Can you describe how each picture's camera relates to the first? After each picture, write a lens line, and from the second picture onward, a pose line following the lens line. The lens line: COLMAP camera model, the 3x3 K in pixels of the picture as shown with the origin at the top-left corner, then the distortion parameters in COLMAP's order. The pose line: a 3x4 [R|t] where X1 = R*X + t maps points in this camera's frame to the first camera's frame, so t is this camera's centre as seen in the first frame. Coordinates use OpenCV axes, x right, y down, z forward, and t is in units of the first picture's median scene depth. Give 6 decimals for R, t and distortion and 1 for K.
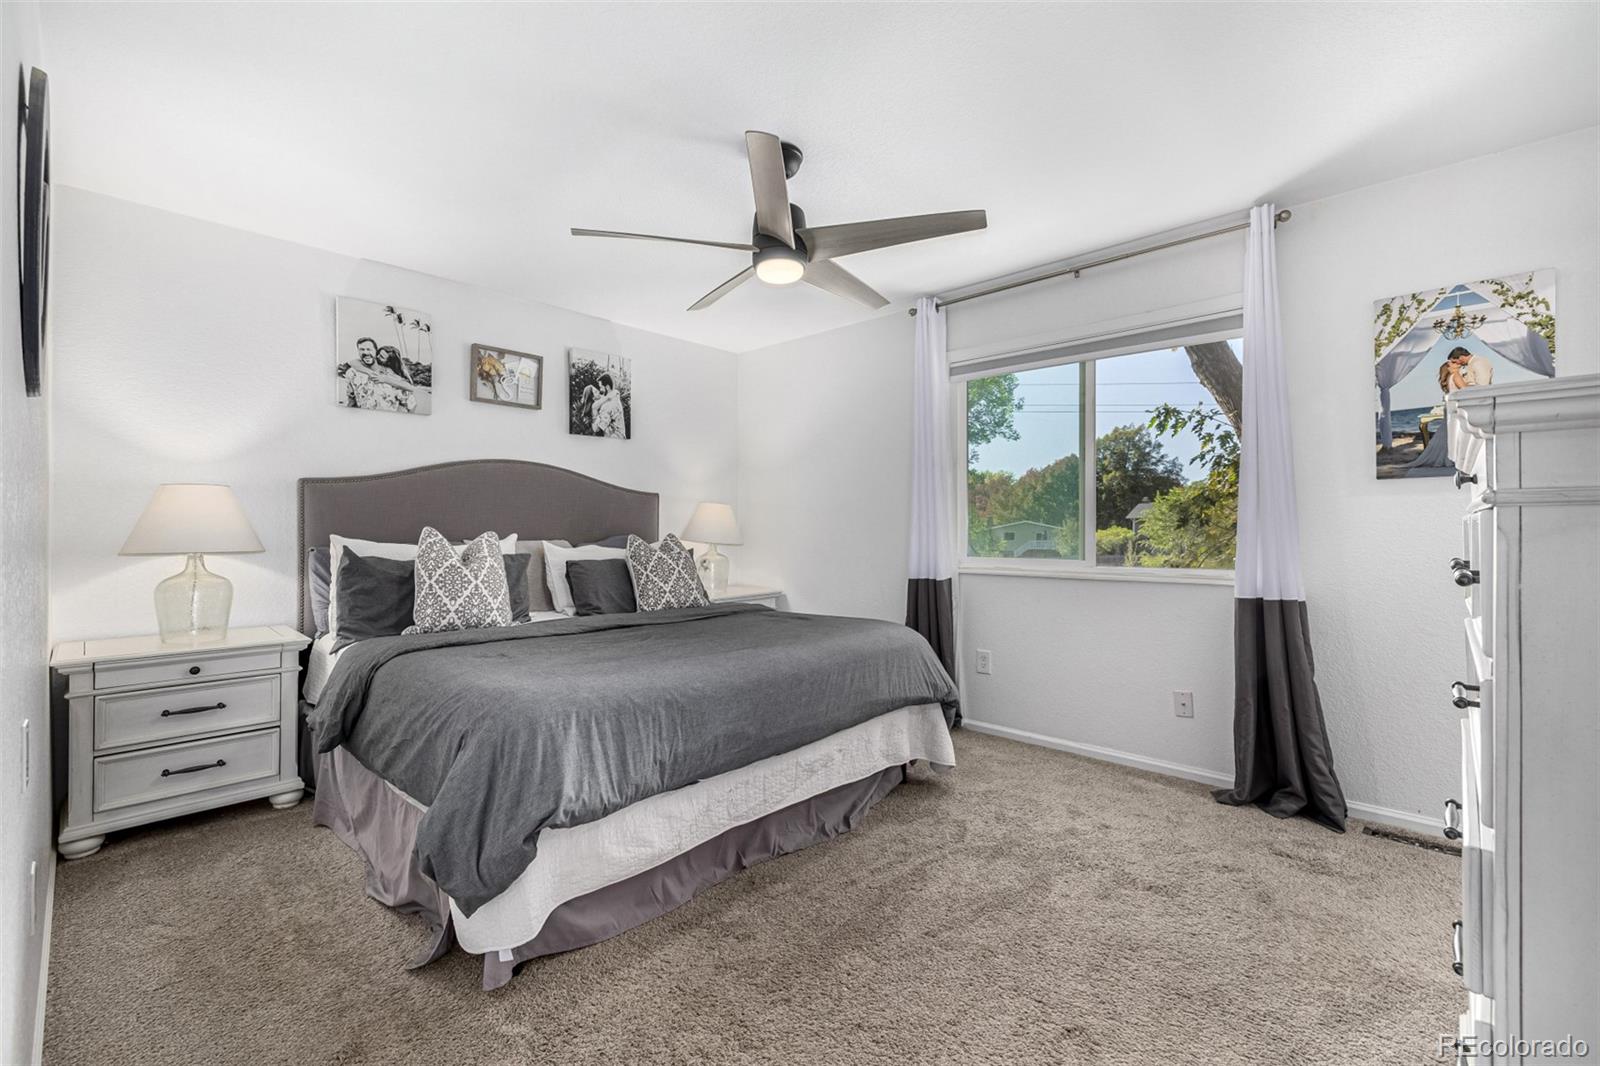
lens RADIAL K [[680.5, 0, 797.8], [0, 680.5, 523.3], [0, 0, 1]] dist [-0.011197, 0.000070]
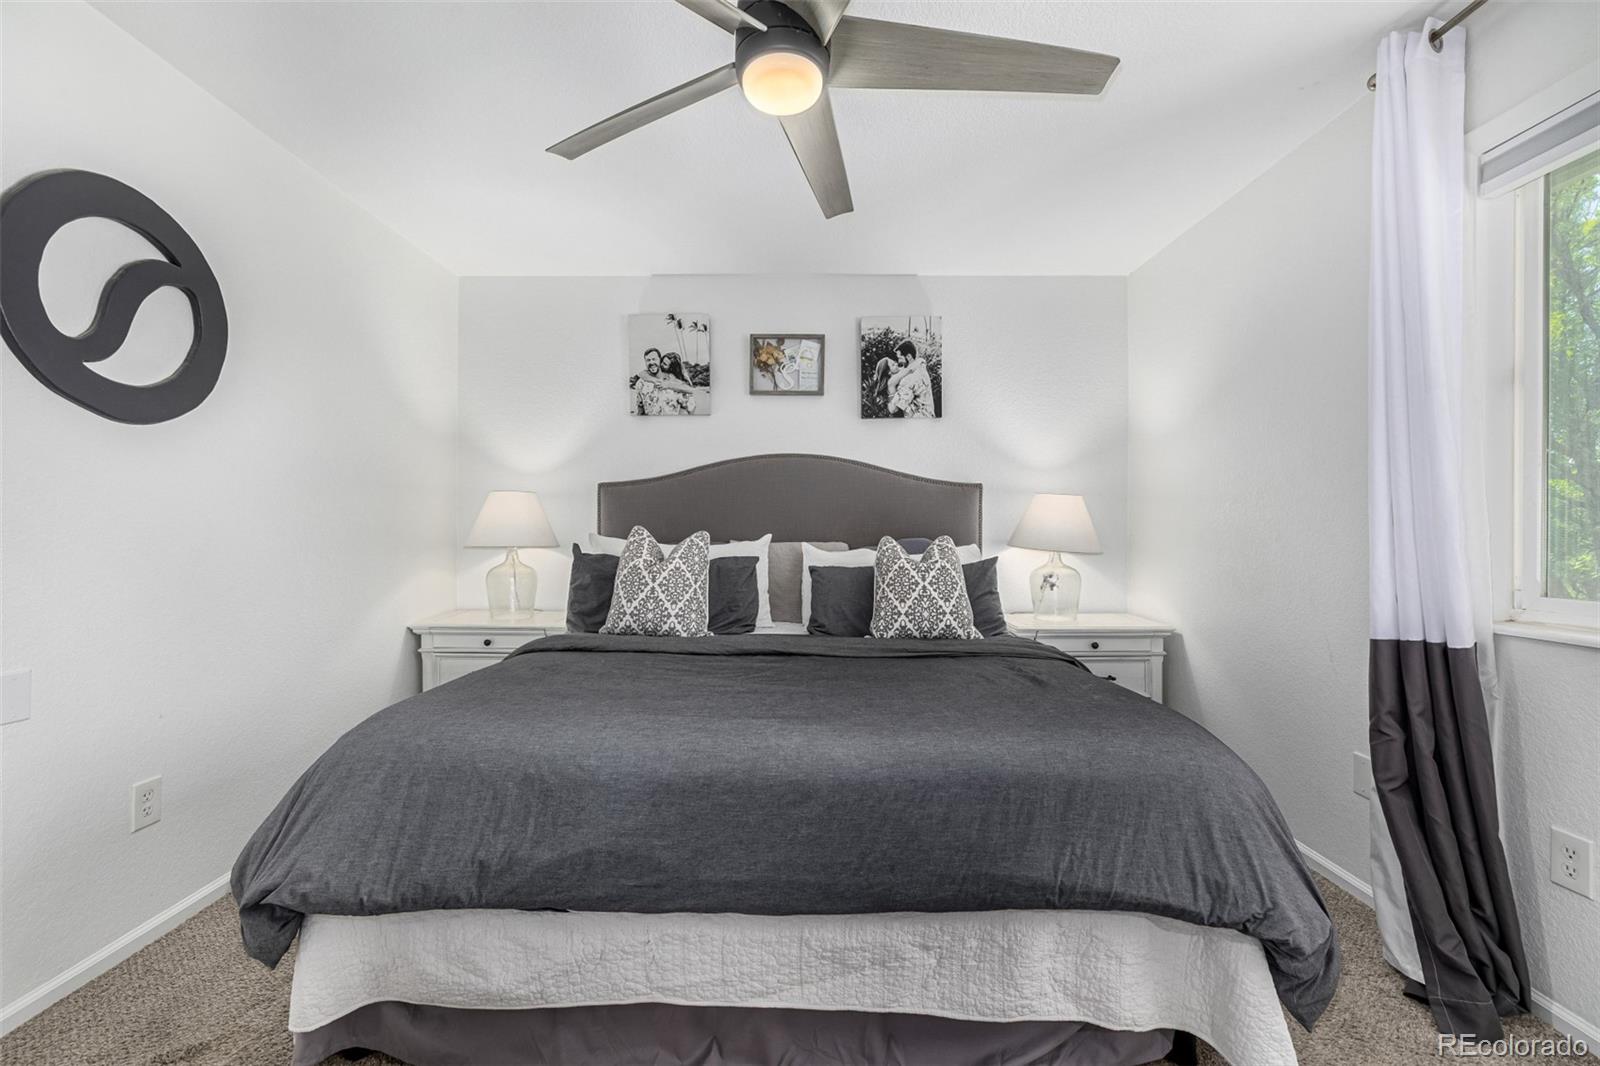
lens RADIAL K [[676.7, 0, 788.5], [0, 676.7, 532.5], [0, 0, 1]] dist [-0.001229, 0.000051]
pose [[0.669405, 0.006455, -0.742870, 0.263528], [0.000774, 0.999956, 0.009386, 0.004537], [0.742897, -0.006858, 0.669370, 0.395284]]
